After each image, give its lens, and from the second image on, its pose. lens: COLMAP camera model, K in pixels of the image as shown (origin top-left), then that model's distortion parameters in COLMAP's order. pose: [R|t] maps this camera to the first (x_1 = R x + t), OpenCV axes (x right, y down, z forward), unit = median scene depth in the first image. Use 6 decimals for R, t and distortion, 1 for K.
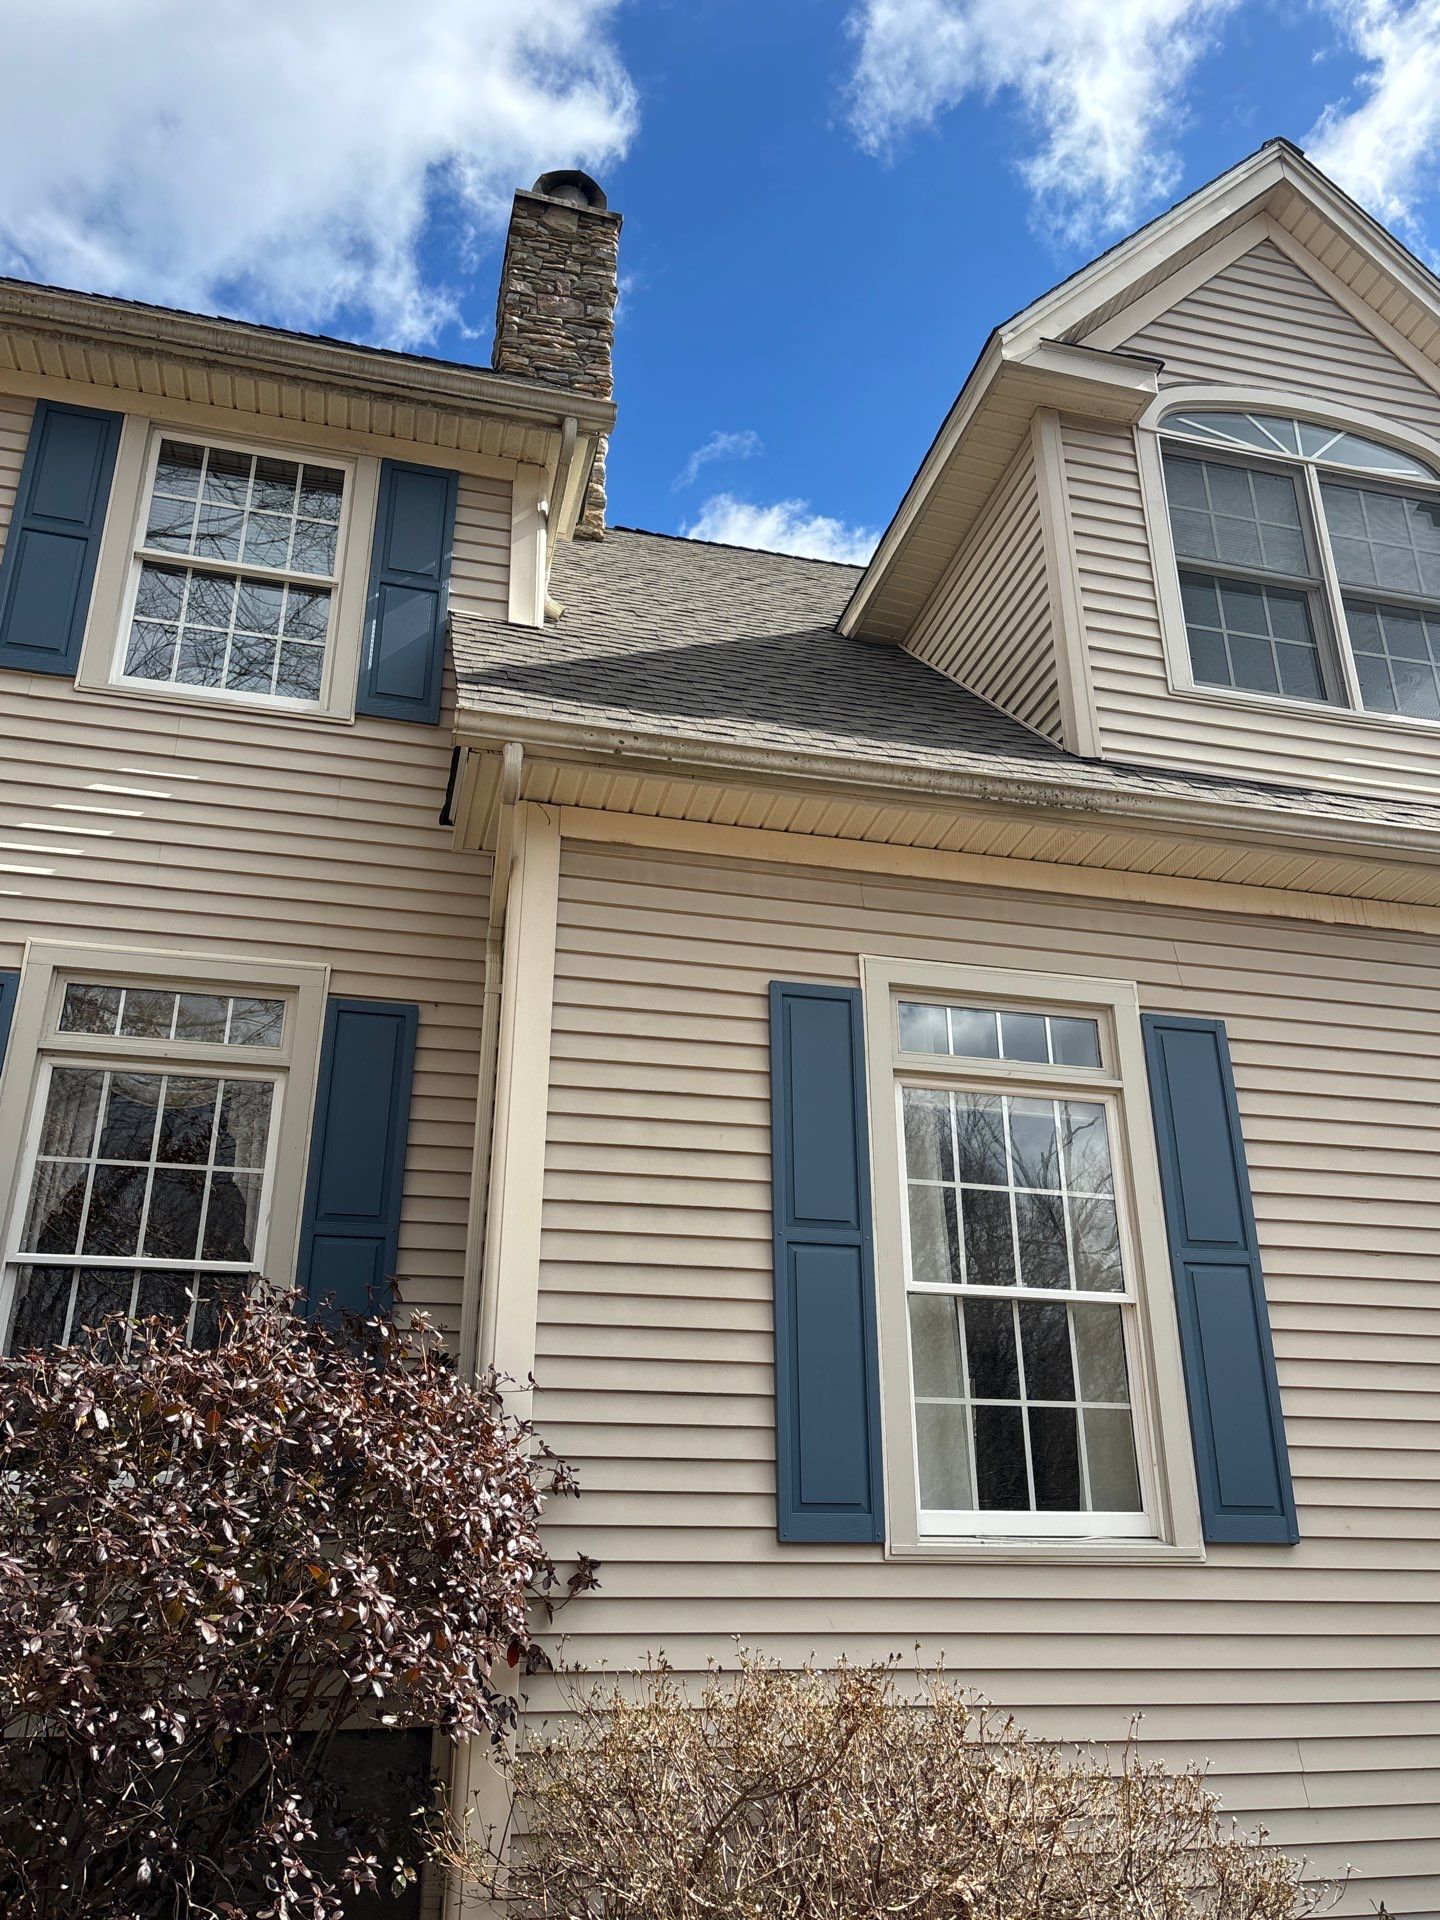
lens RADIAL K [[1490.0, 0, 719.9], [0, 1490.0, 960.5], [0, 0, 1]] dist [0.064468, -0.072557]
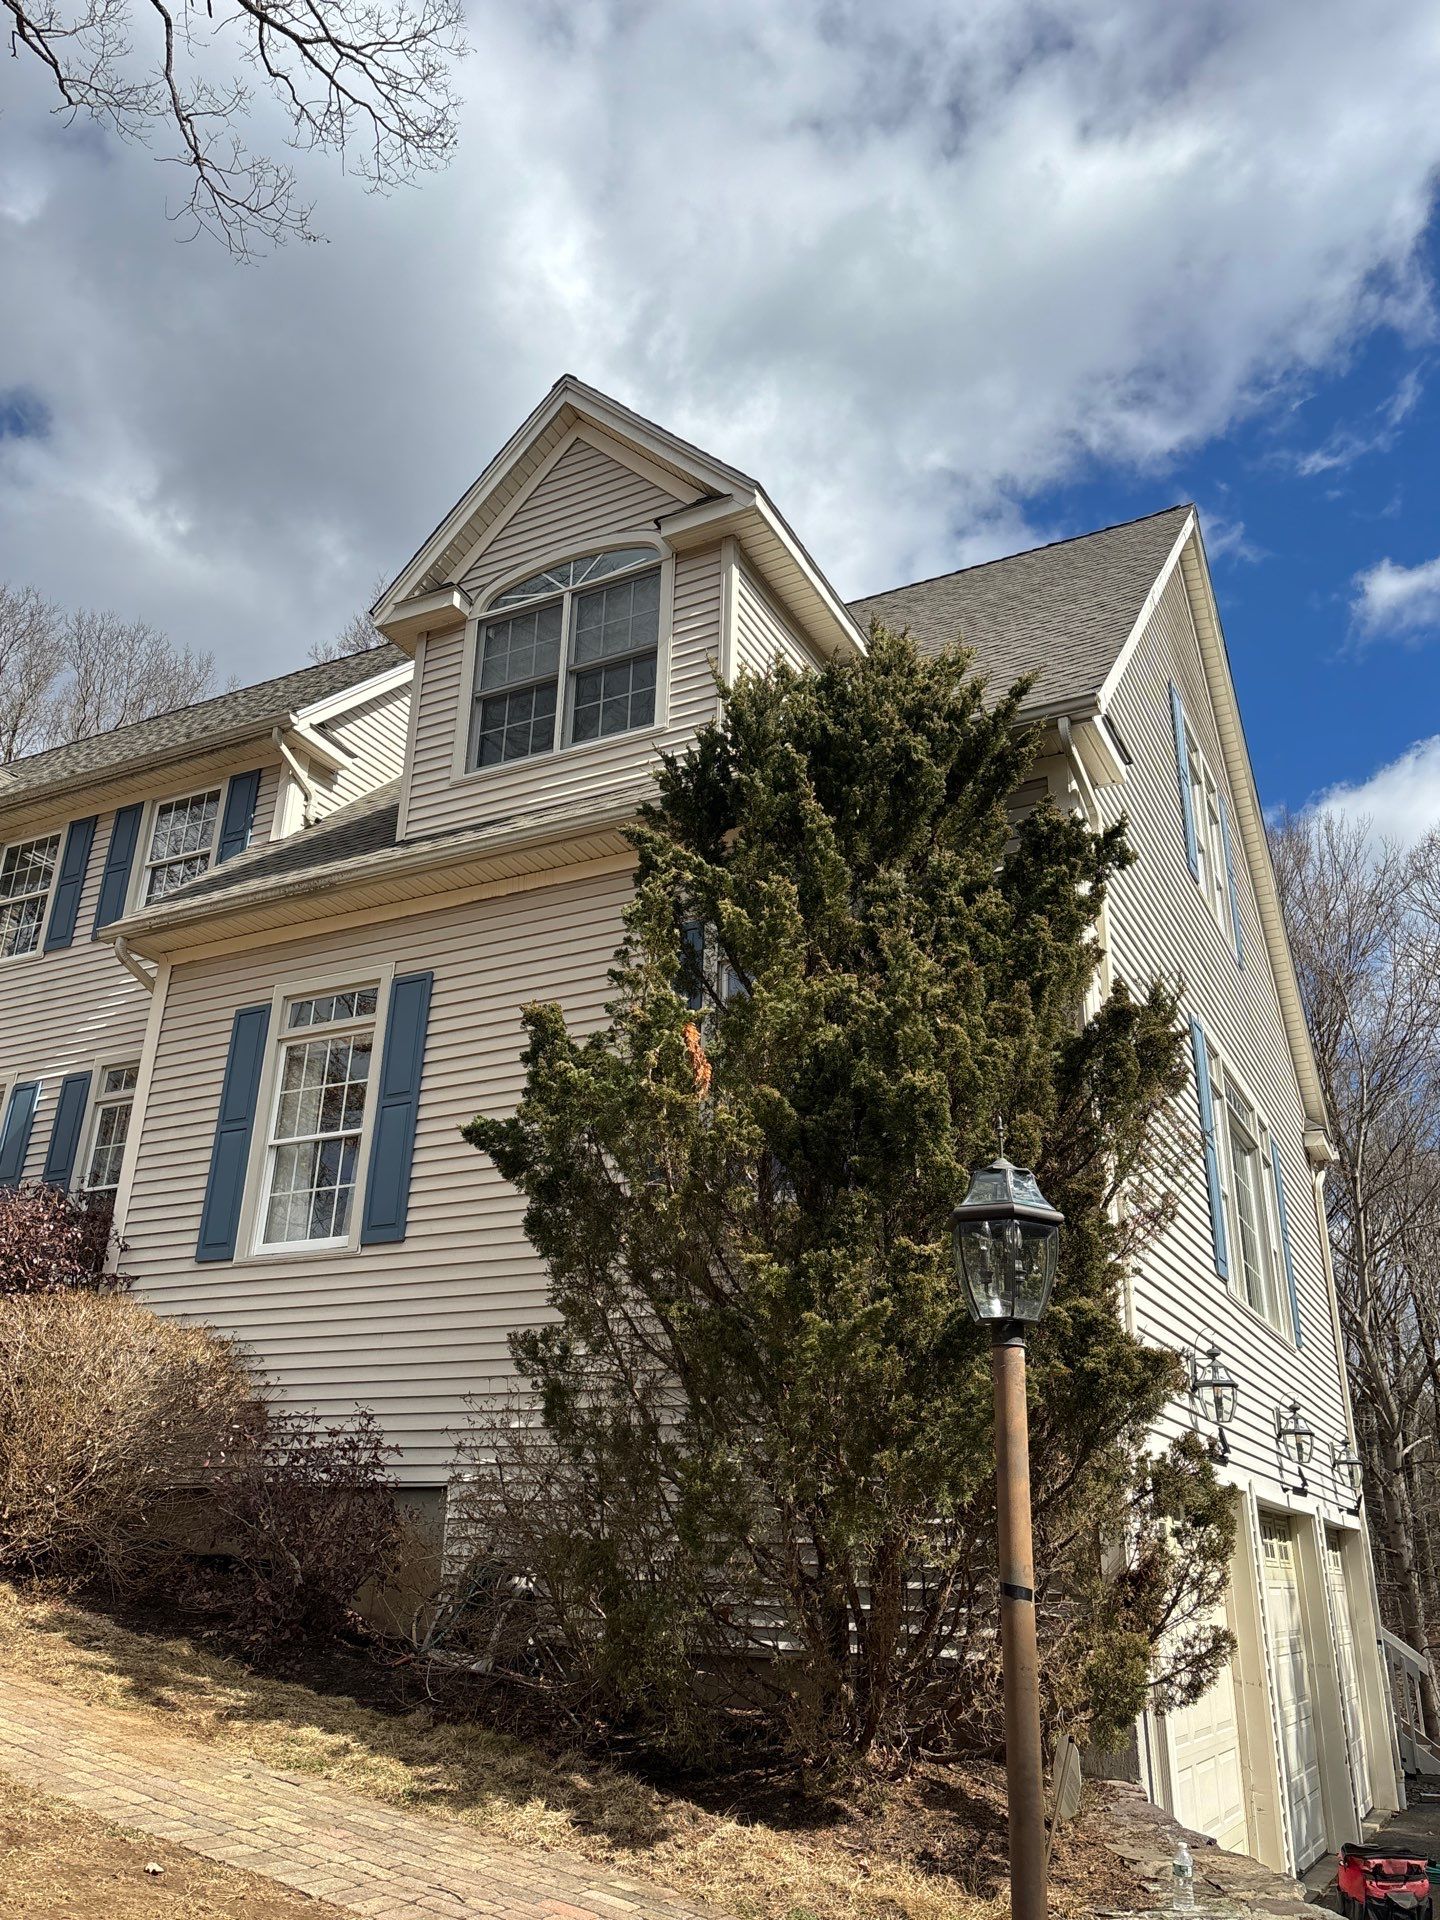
lens RADIAL K [[1490.0, 0, 724.9], [0, 1490.0, 944.1], [0, 0, 1]] dist [0.064468, -0.072557]
pose [[0.741979, -0.241544, -0.625399, 1.752293], [0.238235, 0.966952, -0.090815, 0.259994], [0.626667, -0.081610, 0.775002, -0.173878]]
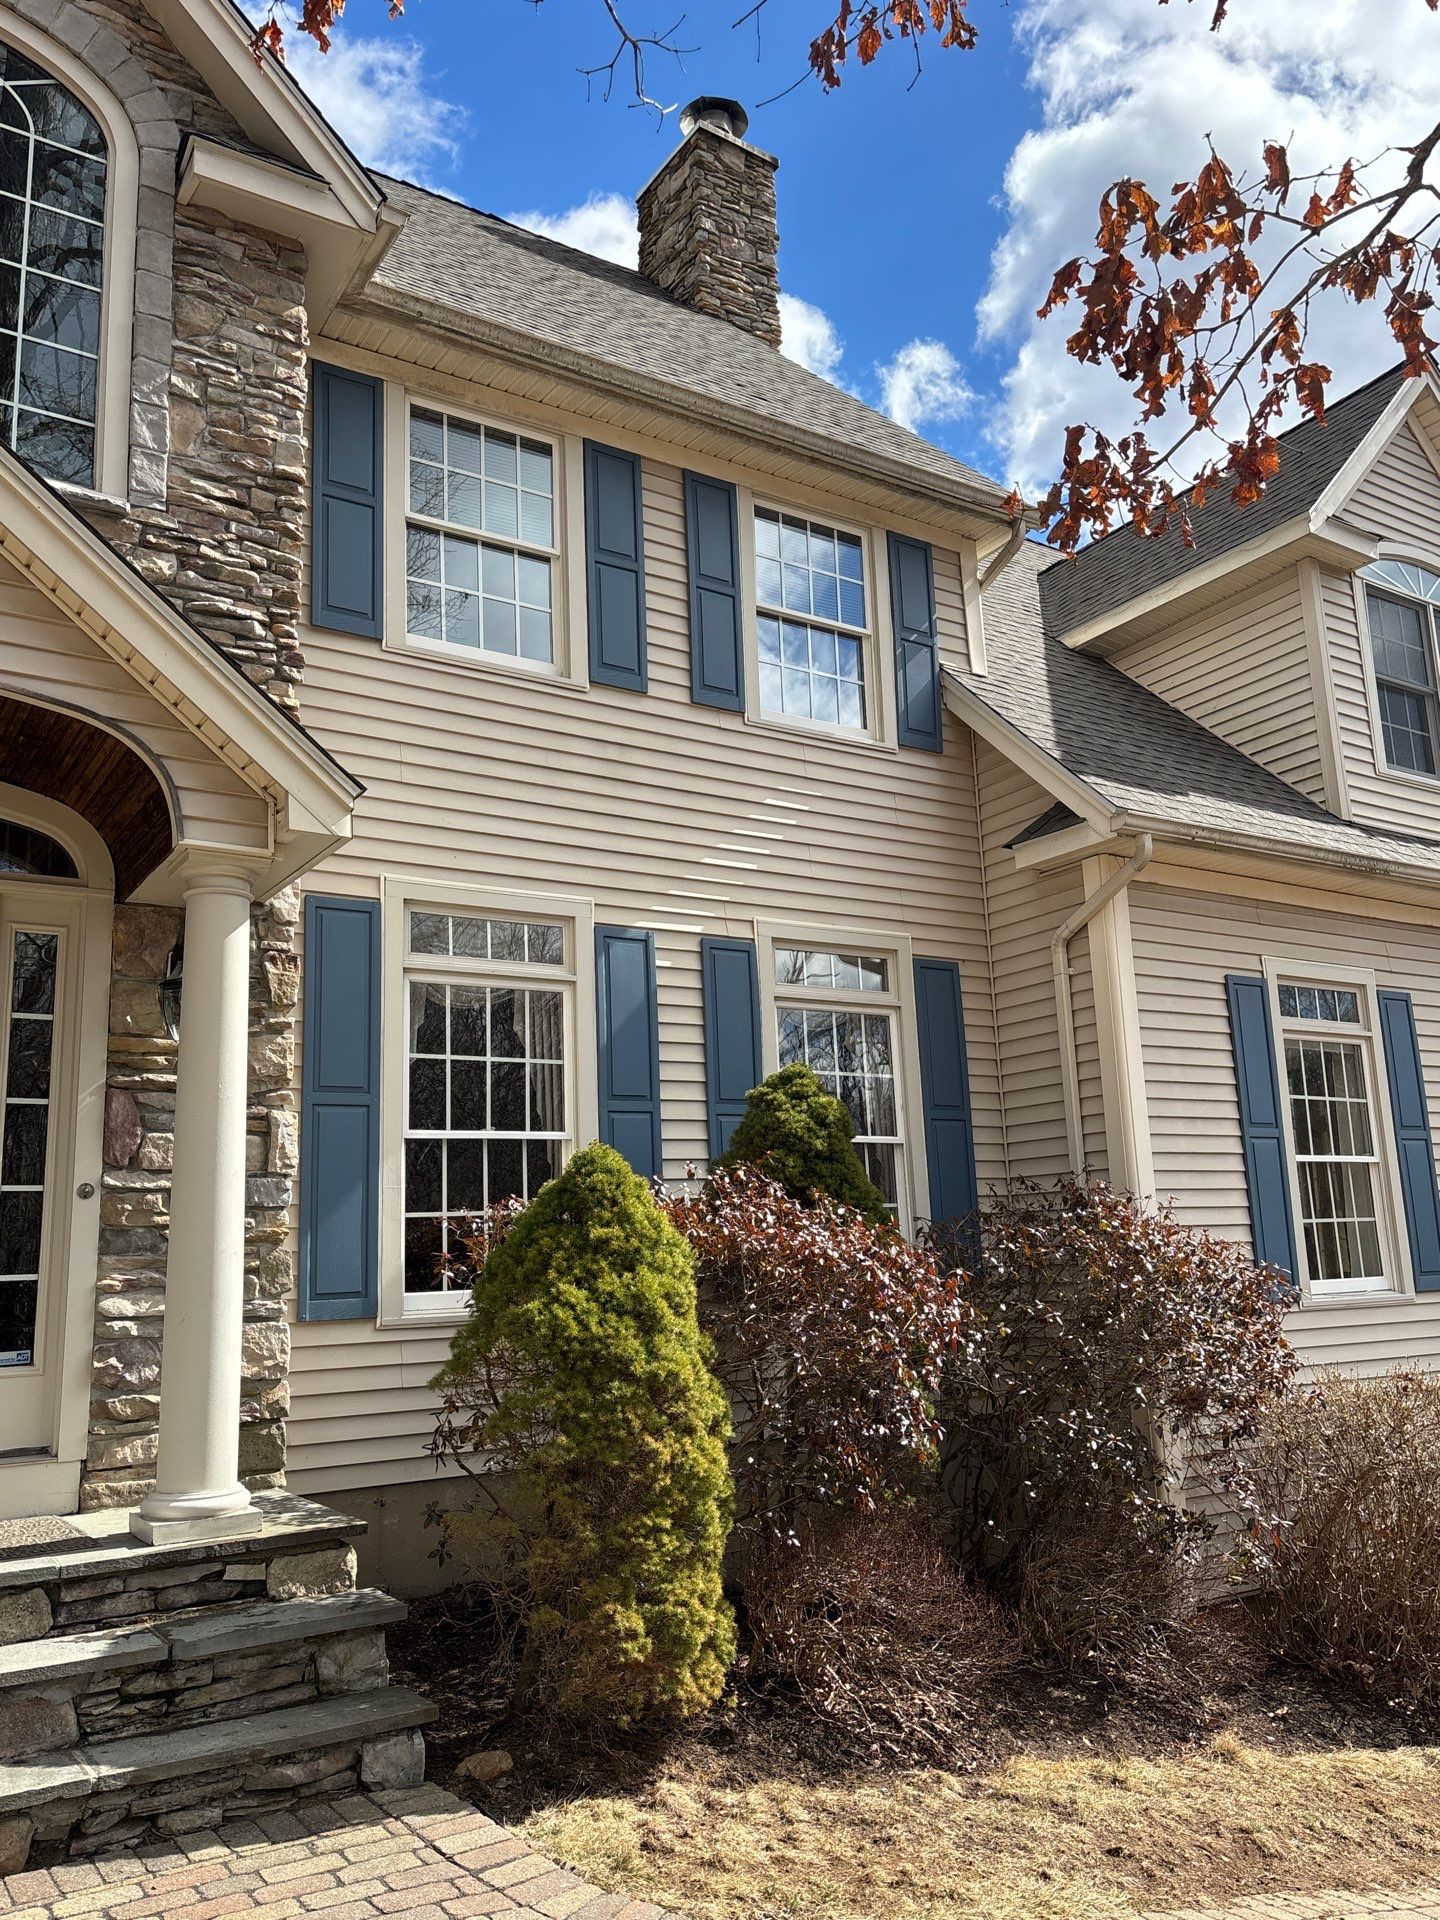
lens RADIAL K [[1490.0, 0, 734.0], [0, 1490.0, 968.3], [0, 0, 1]] dist [0.064468, -0.072557]
pose [[0.942943, 0.031929, 0.331420, -0.949103], [-0.096305, 0.978998, 0.179688, -0.220026], [-0.318722, -0.201353, 0.926215, -0.318072]]
